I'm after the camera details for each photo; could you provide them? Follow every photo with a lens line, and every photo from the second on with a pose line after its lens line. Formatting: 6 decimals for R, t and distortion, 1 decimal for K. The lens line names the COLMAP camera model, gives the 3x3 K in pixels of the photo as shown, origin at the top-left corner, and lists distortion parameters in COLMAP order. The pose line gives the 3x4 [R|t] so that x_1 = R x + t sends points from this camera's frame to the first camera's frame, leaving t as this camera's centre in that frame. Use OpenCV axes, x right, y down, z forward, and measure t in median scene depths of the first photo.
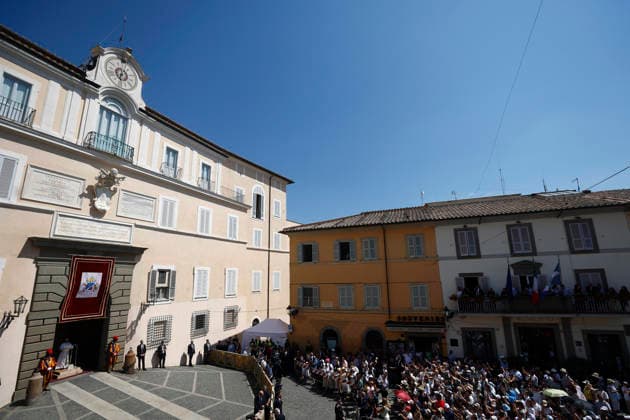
lens RADIAL K [[286.4, 0, 315.0], [0, 286.4, 210.0], [0, 0, 1]] dist [-0.042074, 0.012567]
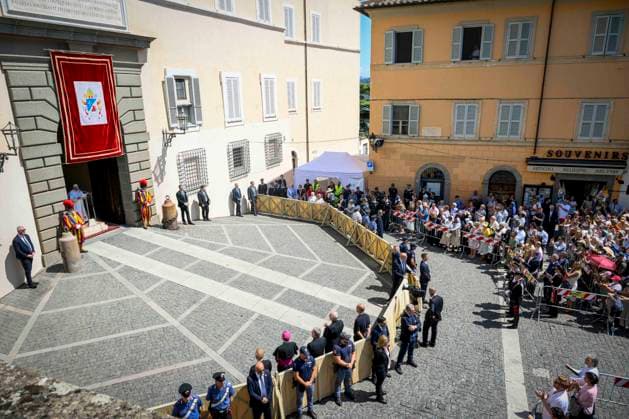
lens RADIAL K [[425.6, 0, 314.5], [0, 425.6, 209.5], [0, 0, 1]] dist [-0.003082, -0.001965]
pose [[0.999844, 0.007376, -0.016029, -0.249164], [0.001312, 0.874842, 0.484407, 0.022115], [0.017595, -0.484353, 0.874696, 0.081266]]
